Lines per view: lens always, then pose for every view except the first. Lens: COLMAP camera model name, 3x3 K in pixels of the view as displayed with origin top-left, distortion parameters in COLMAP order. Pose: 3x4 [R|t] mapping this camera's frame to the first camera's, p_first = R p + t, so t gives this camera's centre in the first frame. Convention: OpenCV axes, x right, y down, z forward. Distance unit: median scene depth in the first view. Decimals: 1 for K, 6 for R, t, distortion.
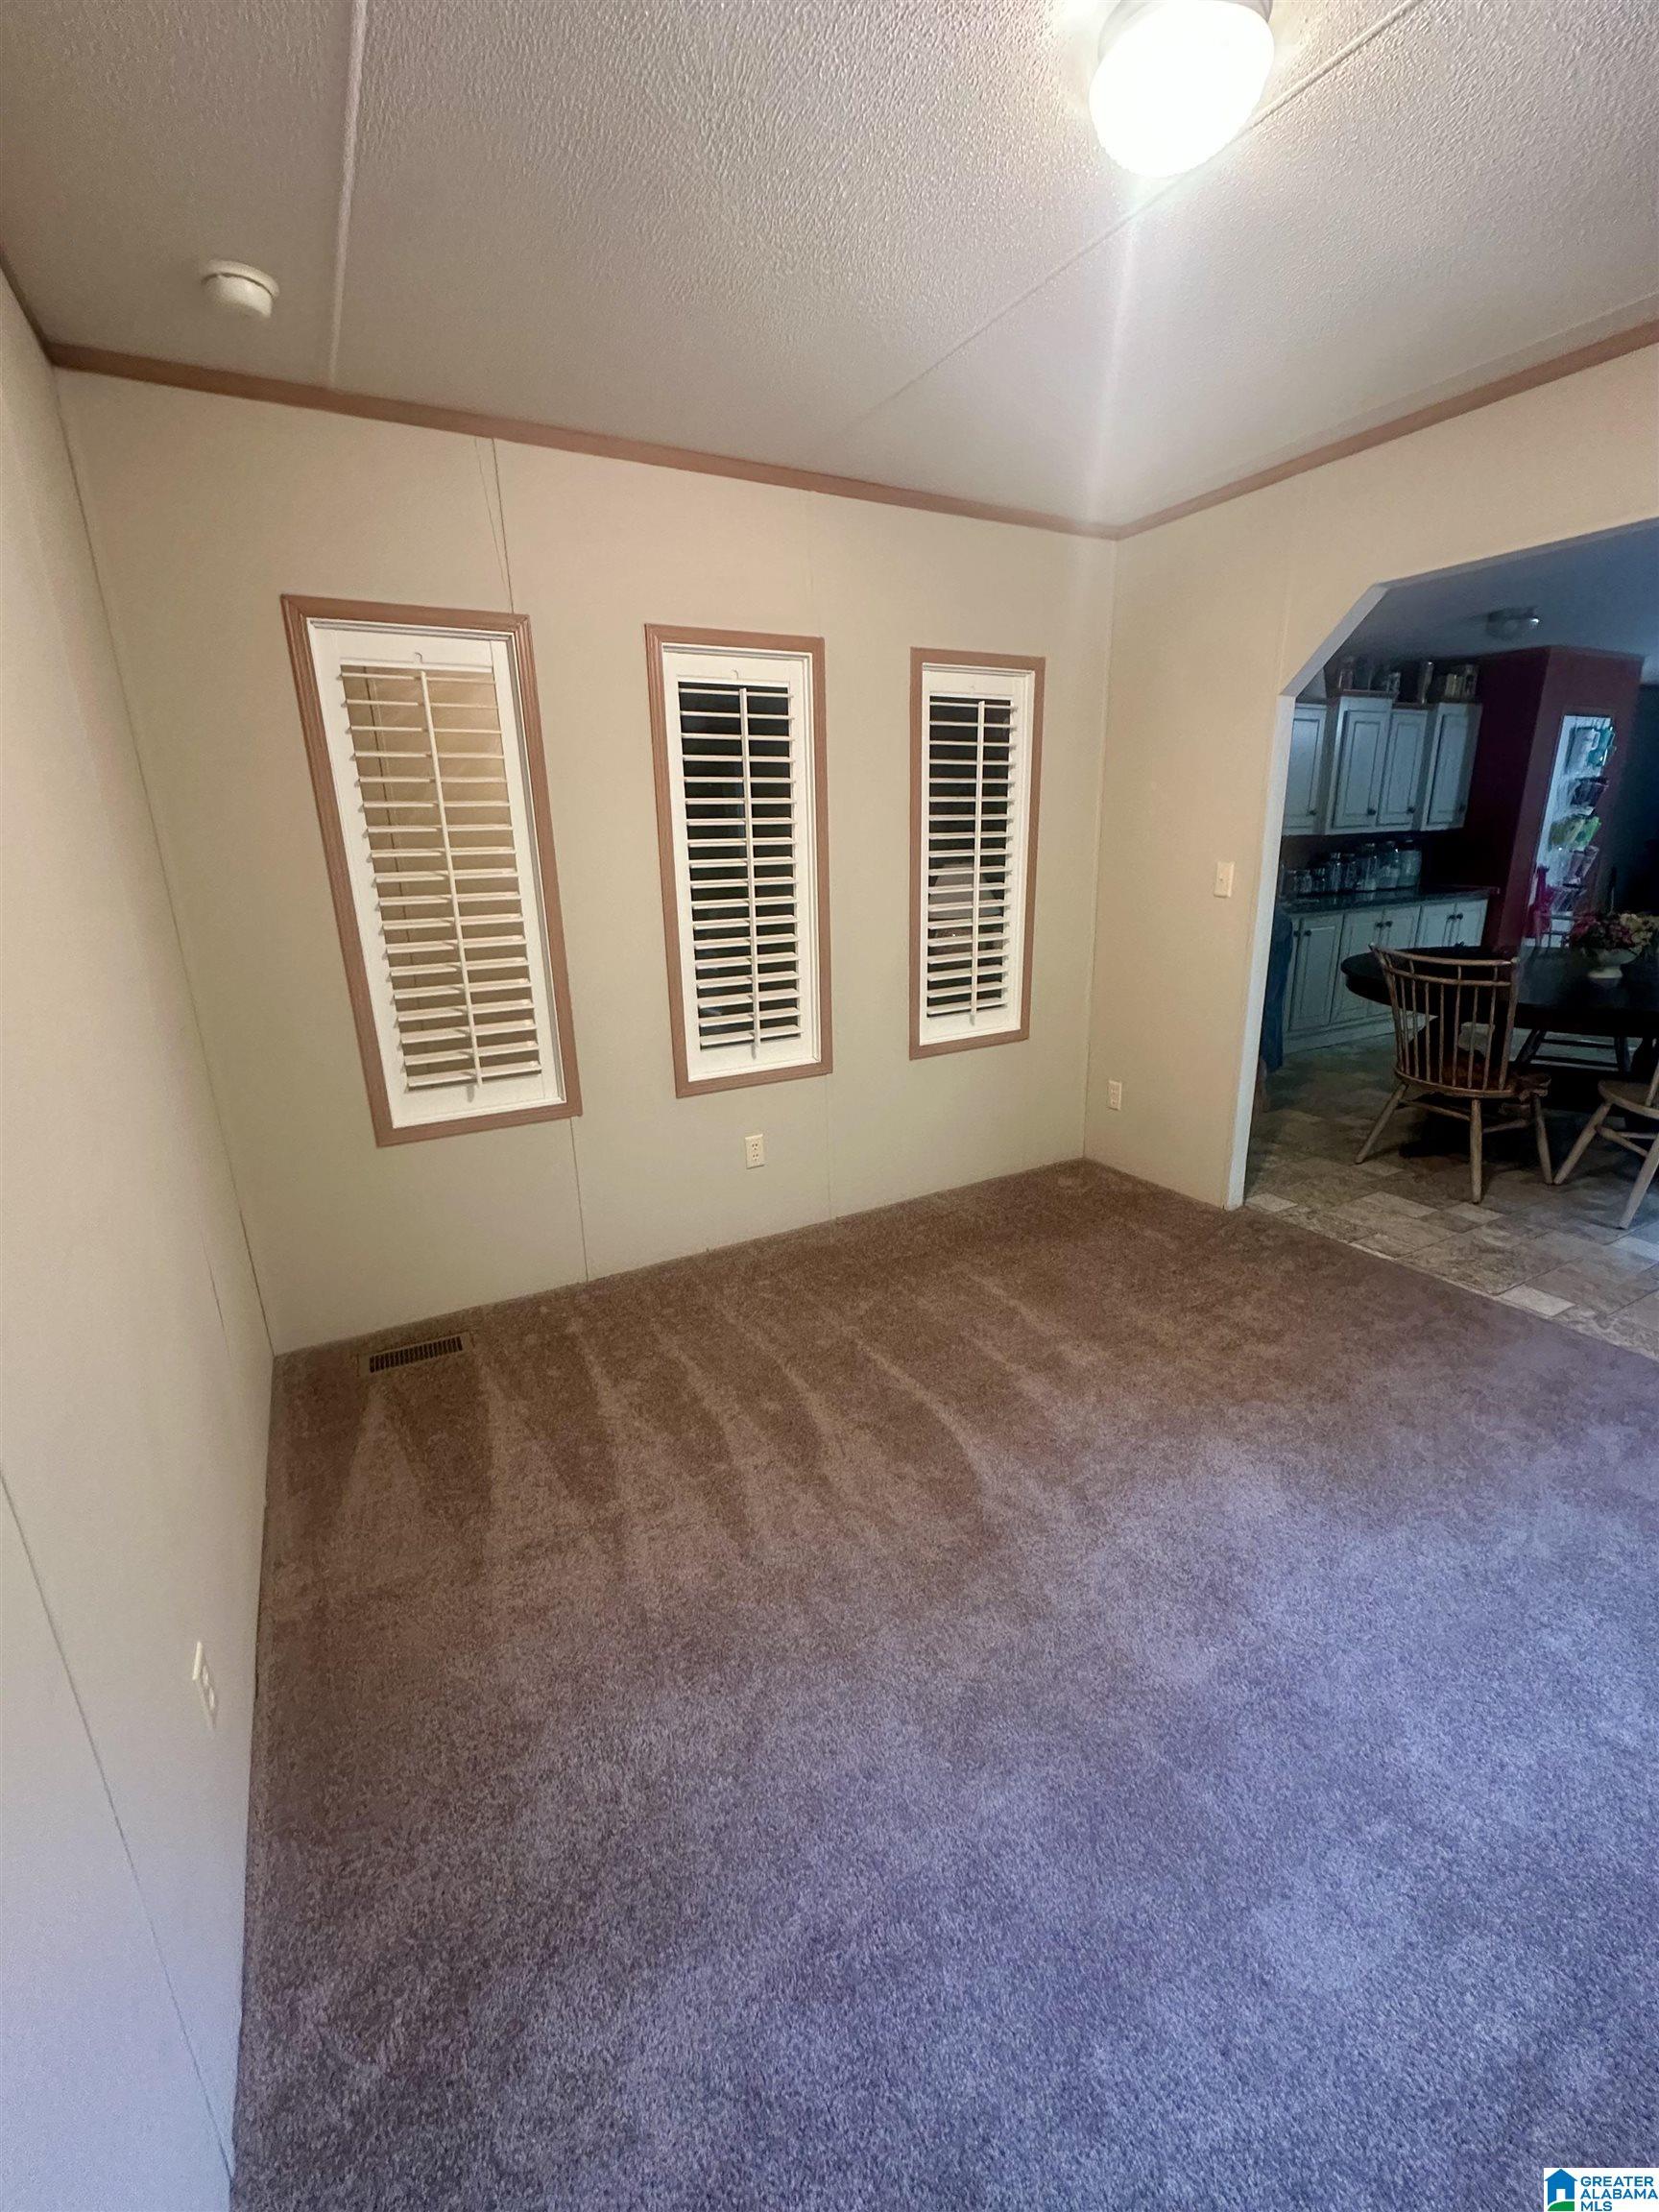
lens RADIAL K [[929.5, 0, 833.4], [0, 929.5, 1113.5], [0, 0, 1]] dist [0.001061, 0.000244]
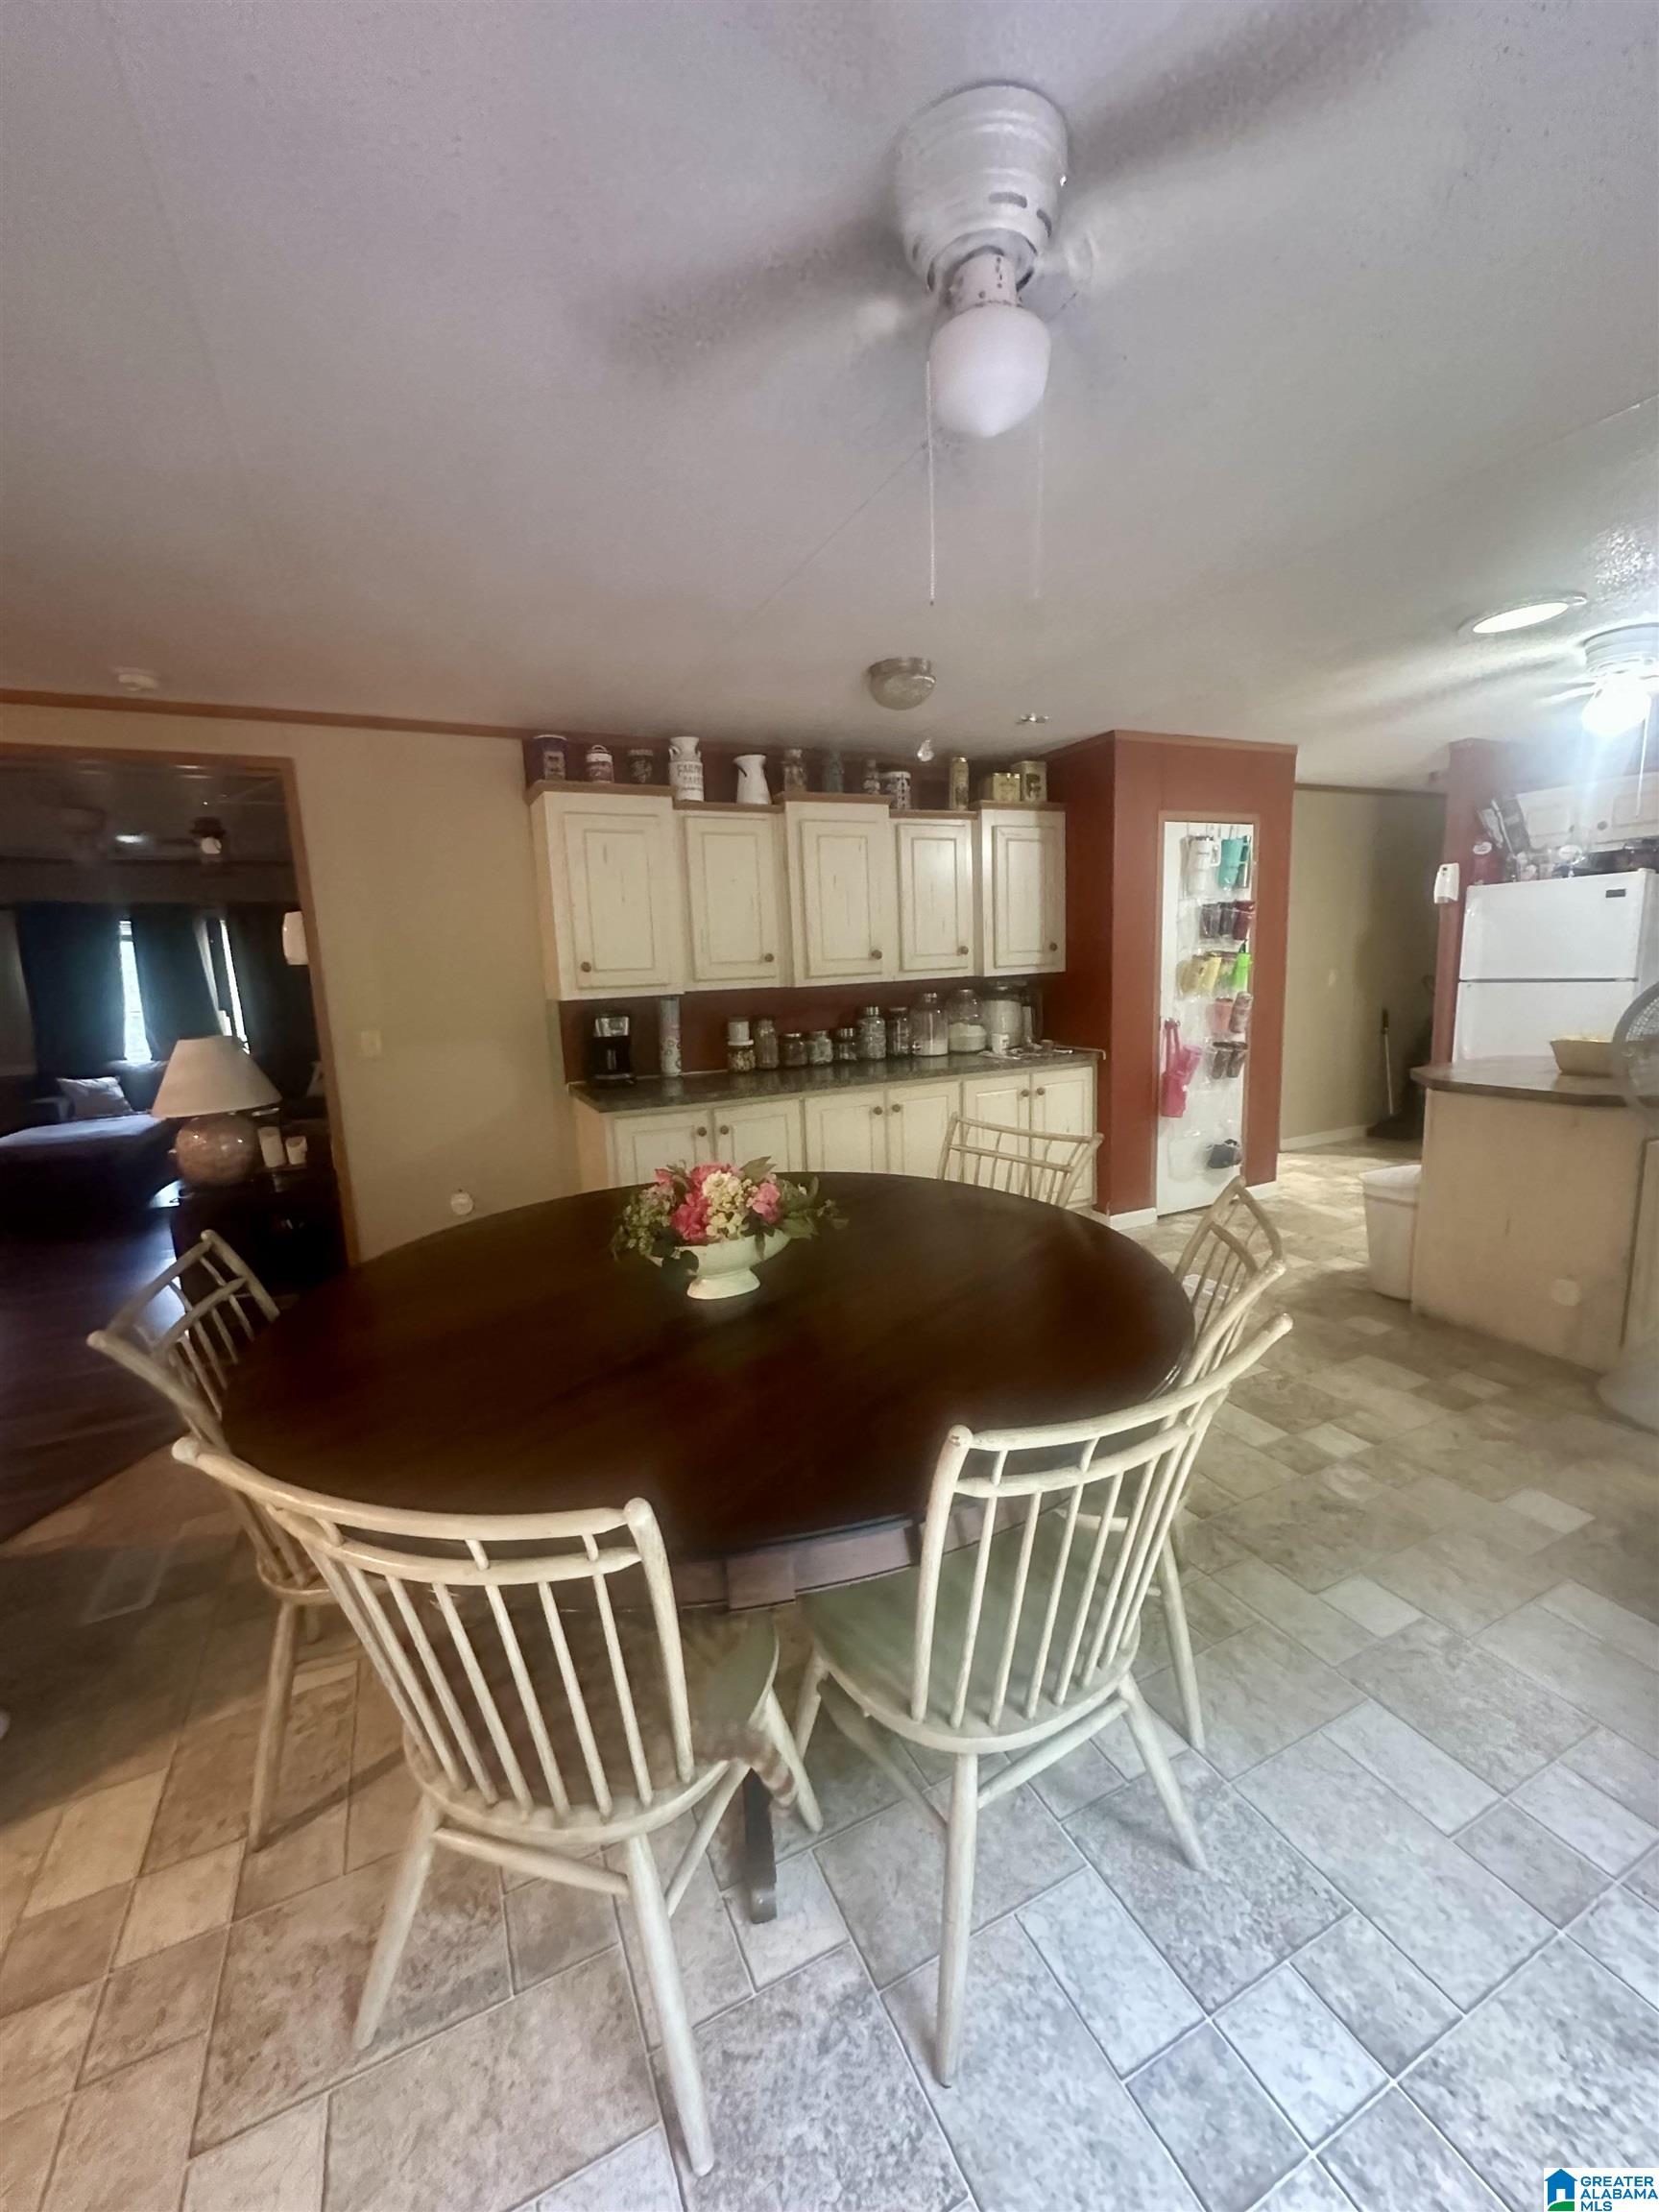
lens RADIAL K [[918.8, 0, 823.0], [0, 918.8, 1080.3], [0, 0, 1]] dist [0.016794, 0.000103]
pose [[0.998189, -0.007760, -0.059655, 0.180014], [-0.002331, 0.985914, -0.167236, -0.033695], [0.060113, 0.167072, 0.984110, 0.096997]]
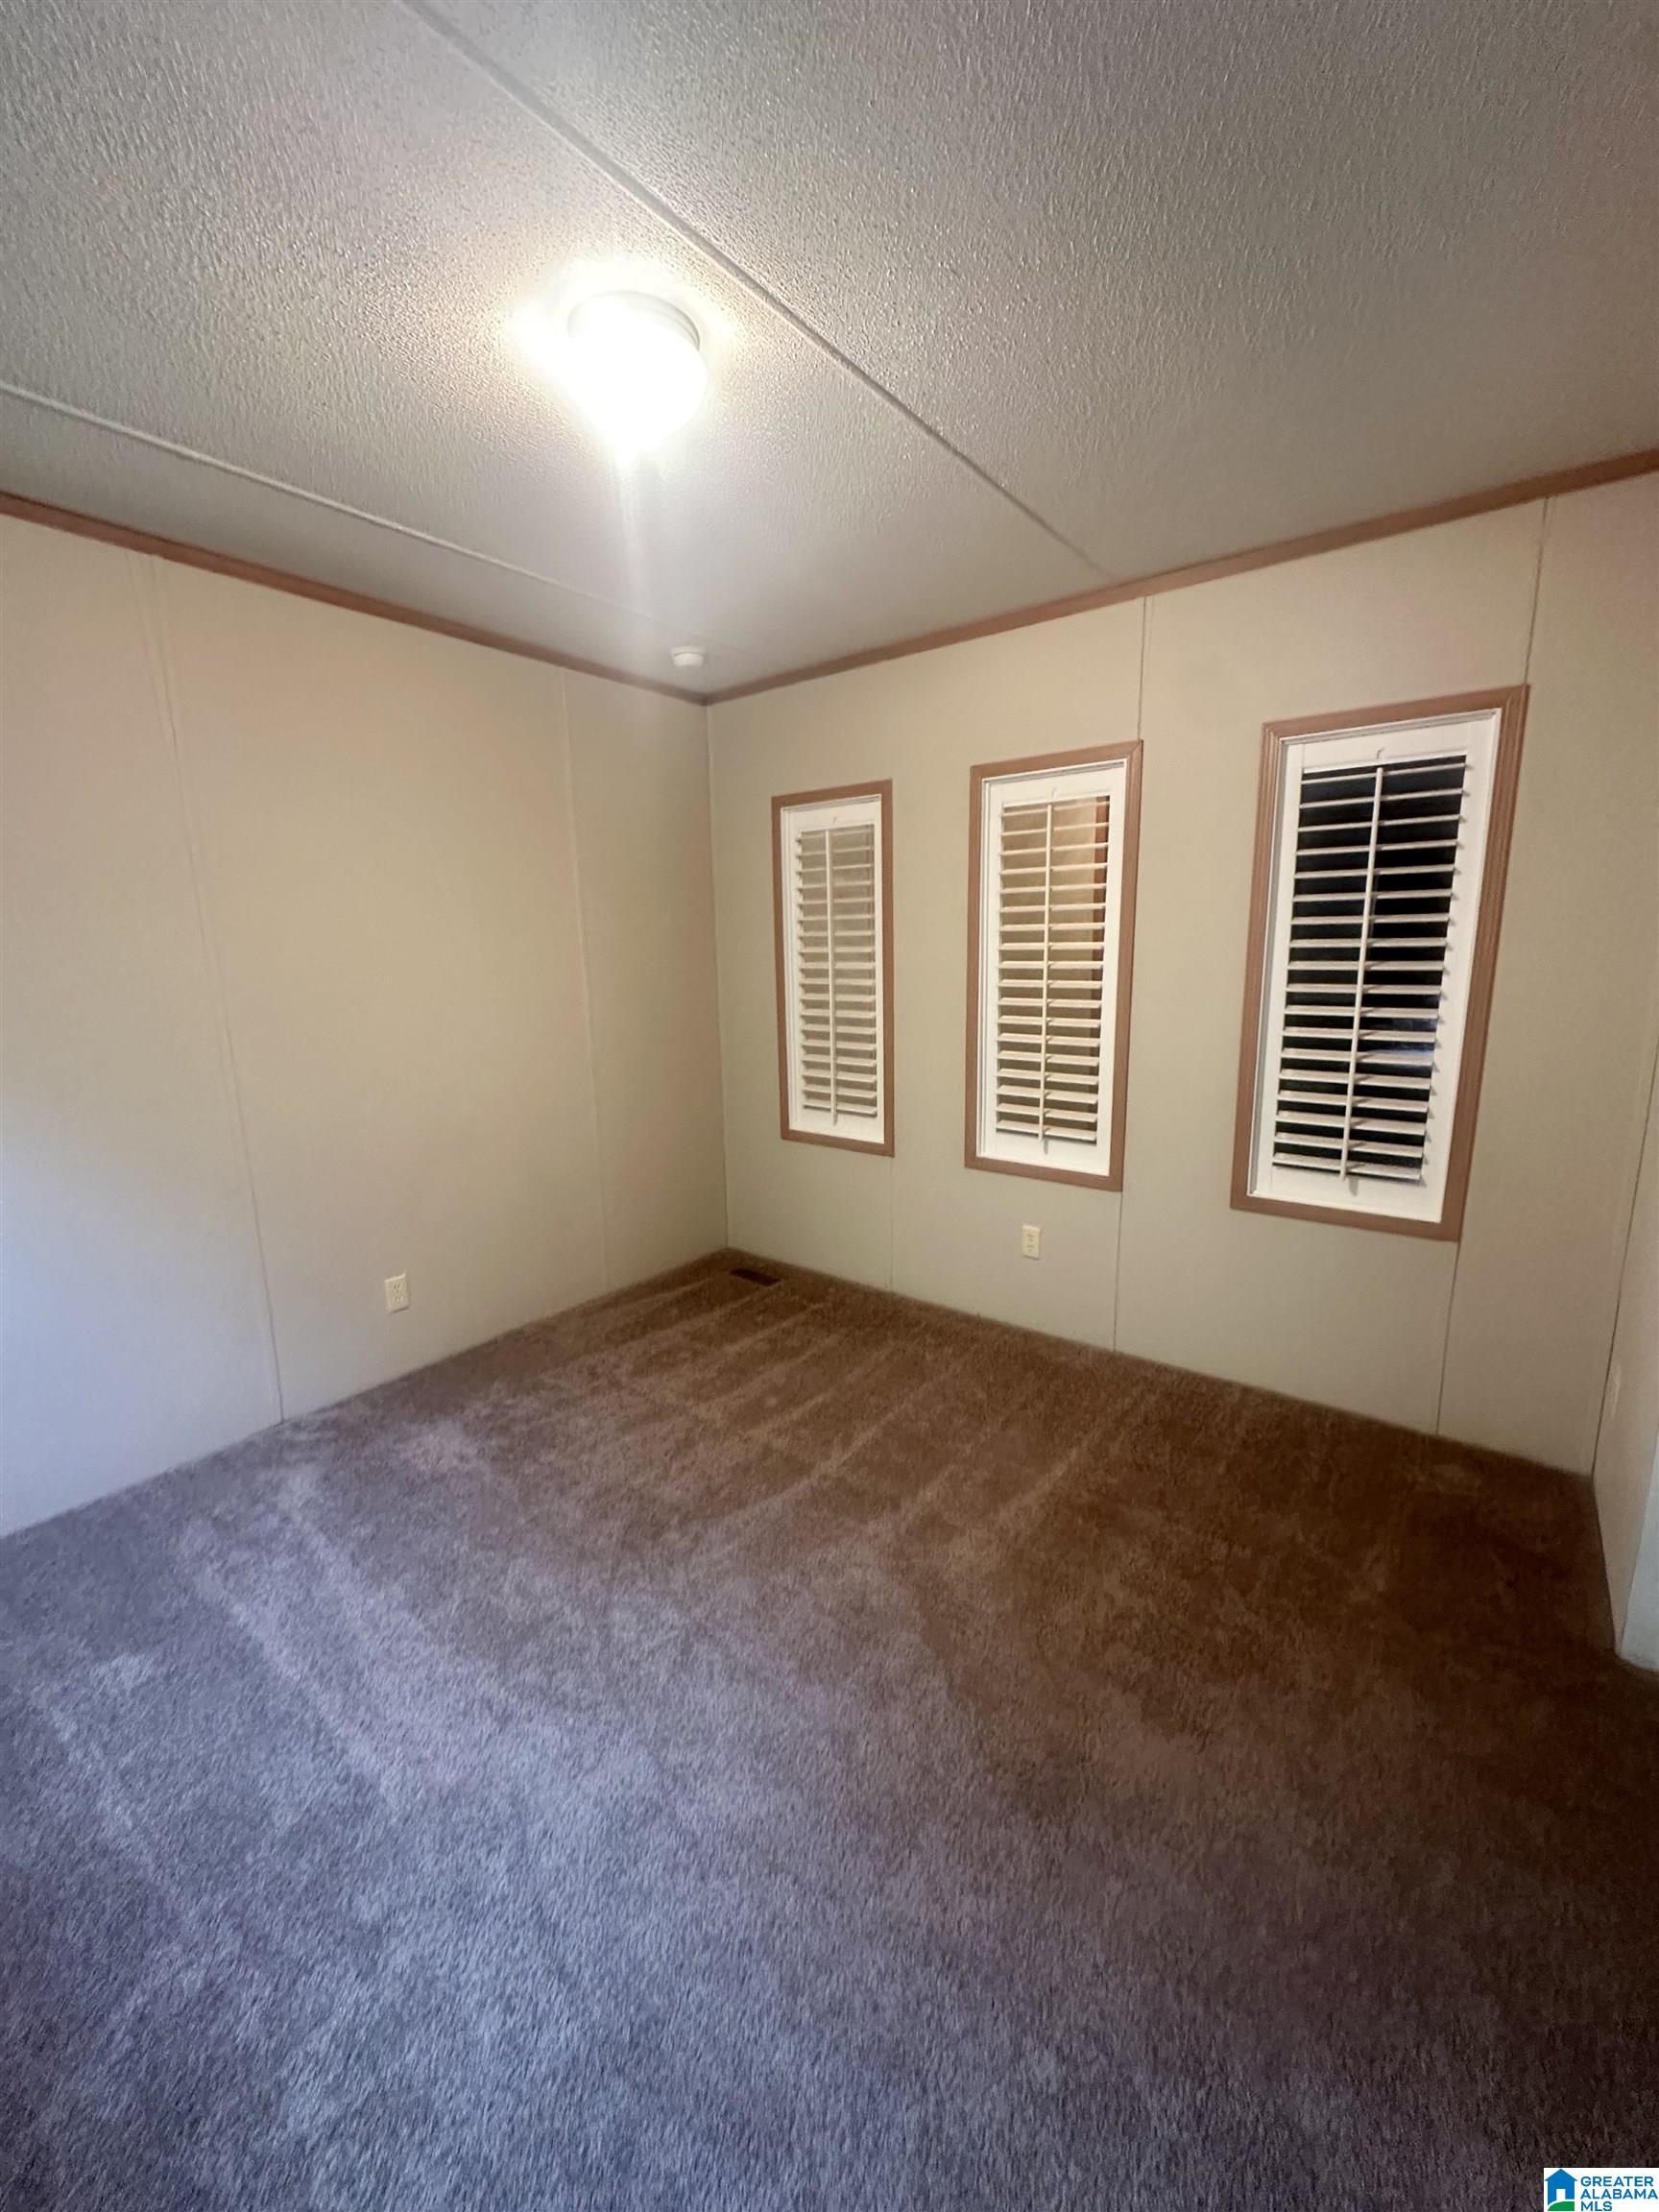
lens RADIAL K [[885.6, 0, 834.9], [0, 885.6, 1113.7], [0, 0, 1]] dist [-0.003655, 0.000457]
pose [[0.394507, 0.191992, -0.898612, 0.897587], [-0.258994, 0.961513, 0.091728, -0.170285], [0.881638, 0.196548, 0.429048, 0.482751]]
